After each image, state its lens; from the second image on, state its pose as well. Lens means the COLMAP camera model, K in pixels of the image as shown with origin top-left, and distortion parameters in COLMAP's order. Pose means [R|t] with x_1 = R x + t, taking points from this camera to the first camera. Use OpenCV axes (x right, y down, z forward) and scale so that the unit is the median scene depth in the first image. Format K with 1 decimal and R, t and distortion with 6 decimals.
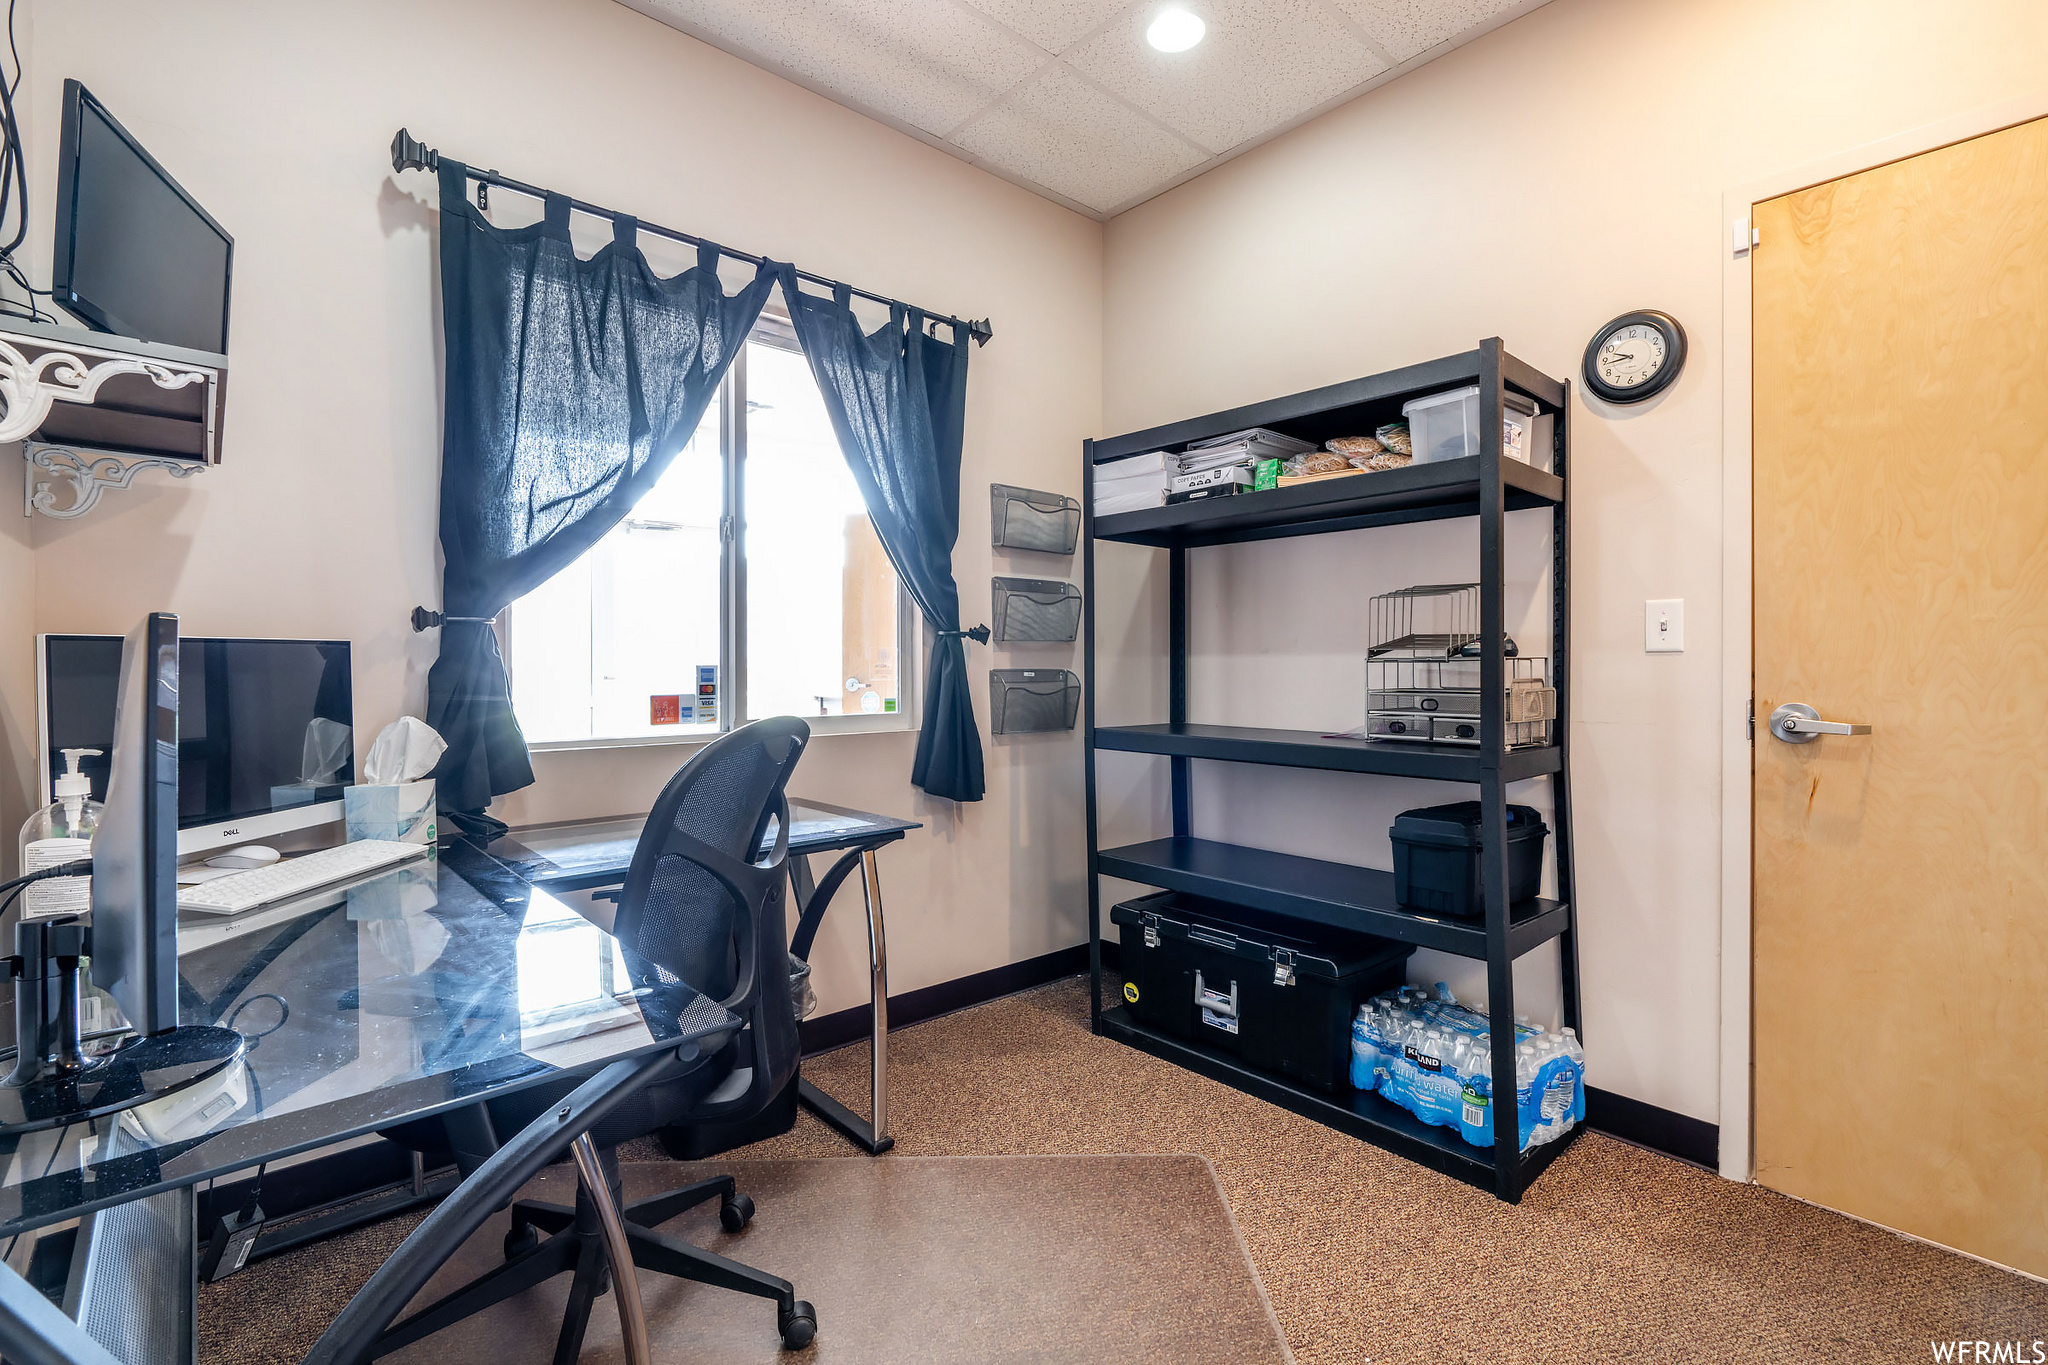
lens RADIAL K [[929.0, 0, 1024.5], [0, 929.0, 667.4], [0, 0, 1]] dist [-0.001295, -0.000107]
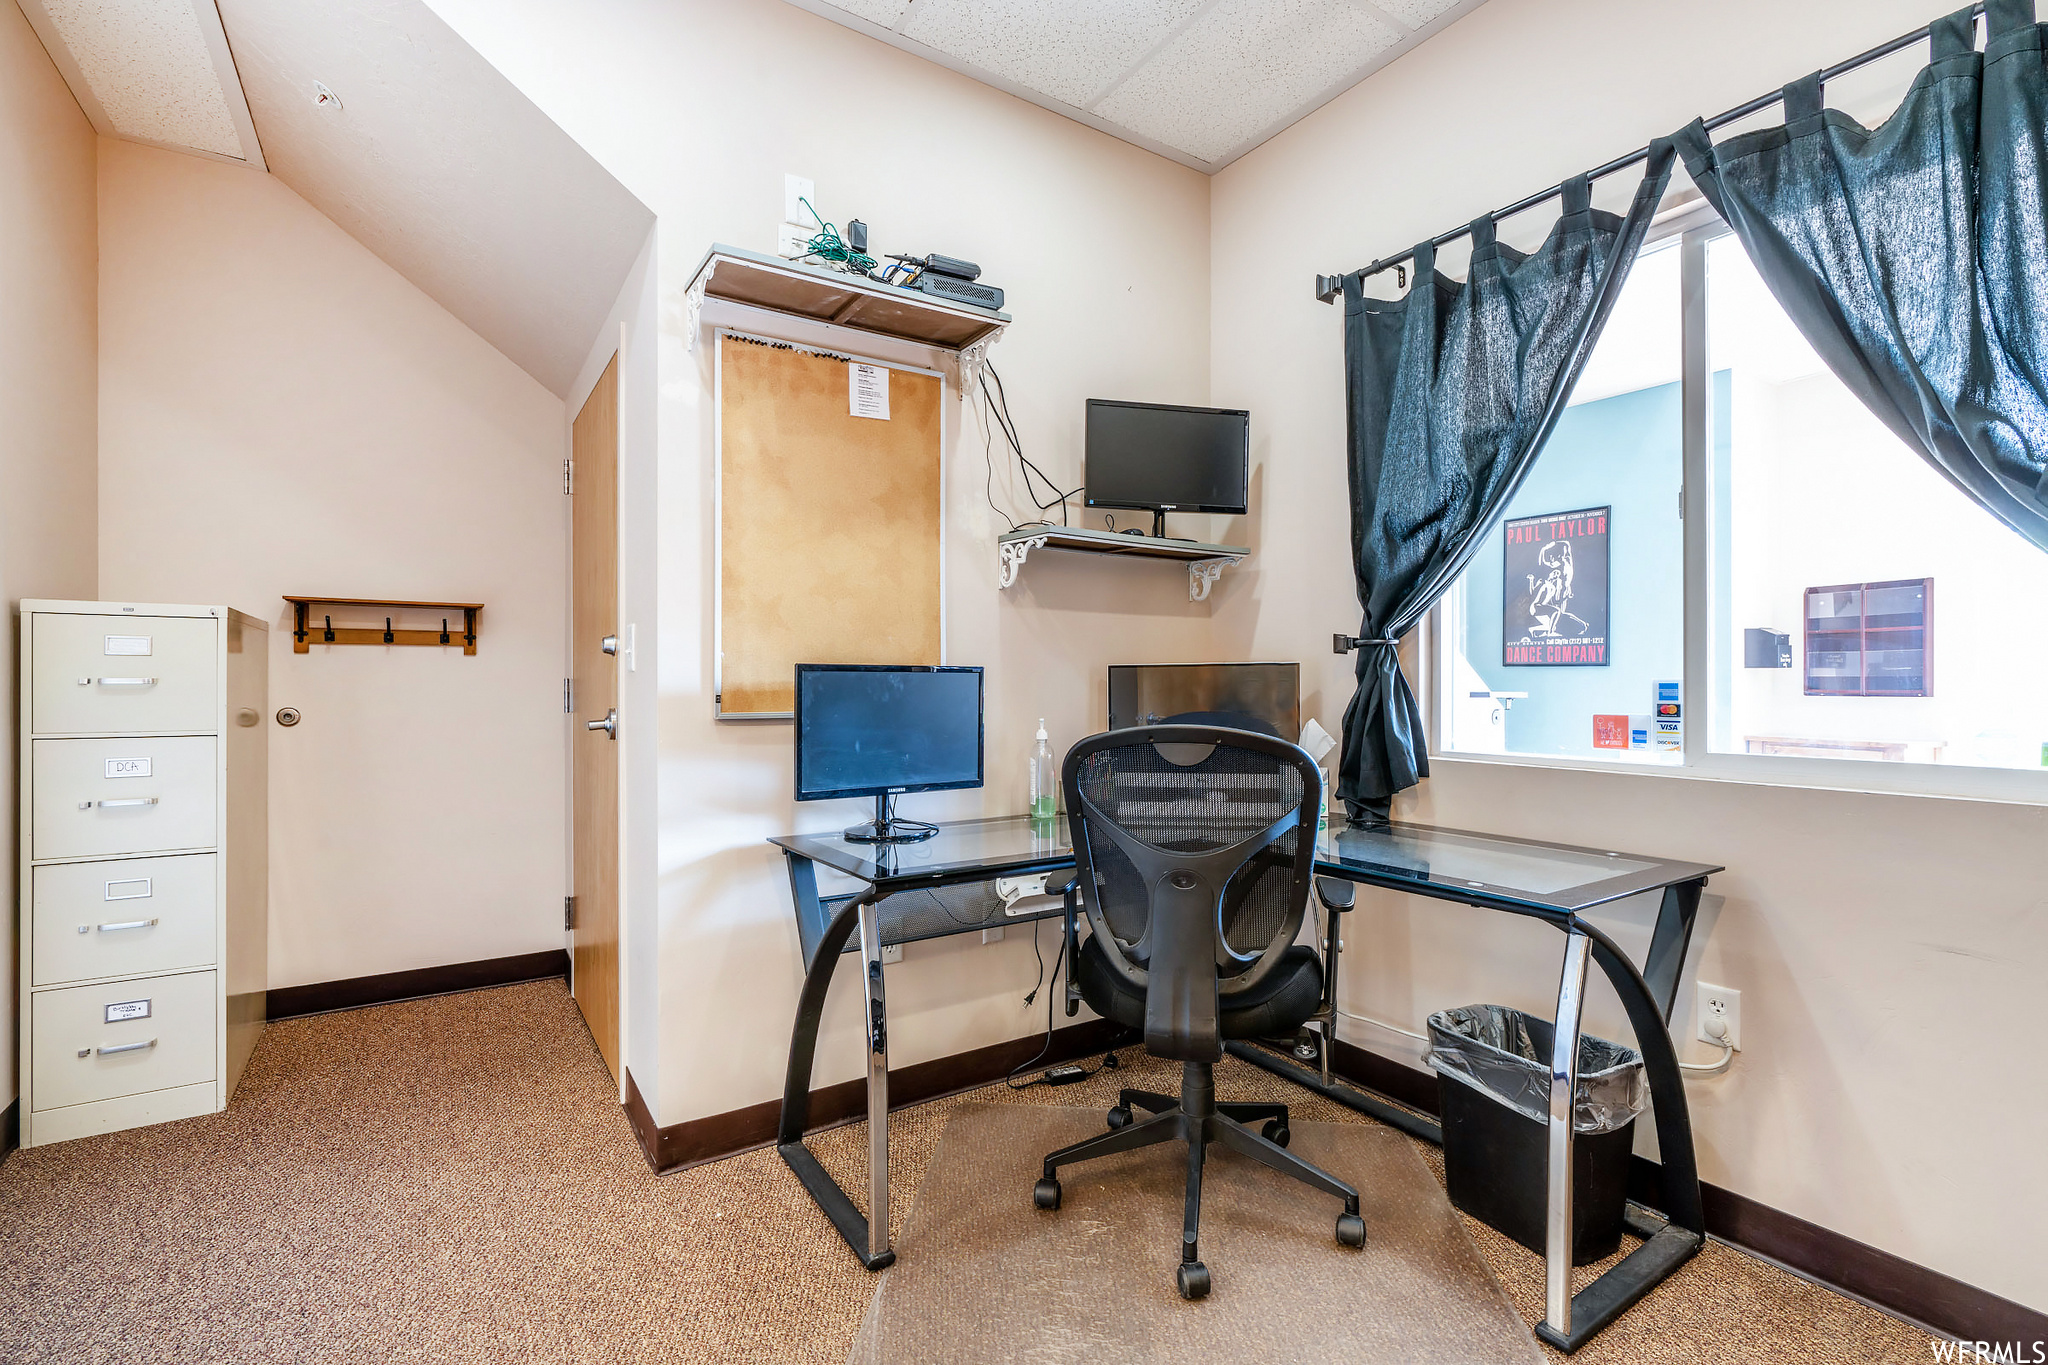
lens RADIAL K [[912.8, 0, 1024.0], [0, 912.8, 682.5], [0, 0, 1]] dist [0.000186, -0.000075]
pose [[-0.147906, 0.001894, -0.989000, 0.531420], [-0.003300, 0.999992, 0.002409, 0.000272], [0.988996, 0.003620, -0.147898, 0.599308]]
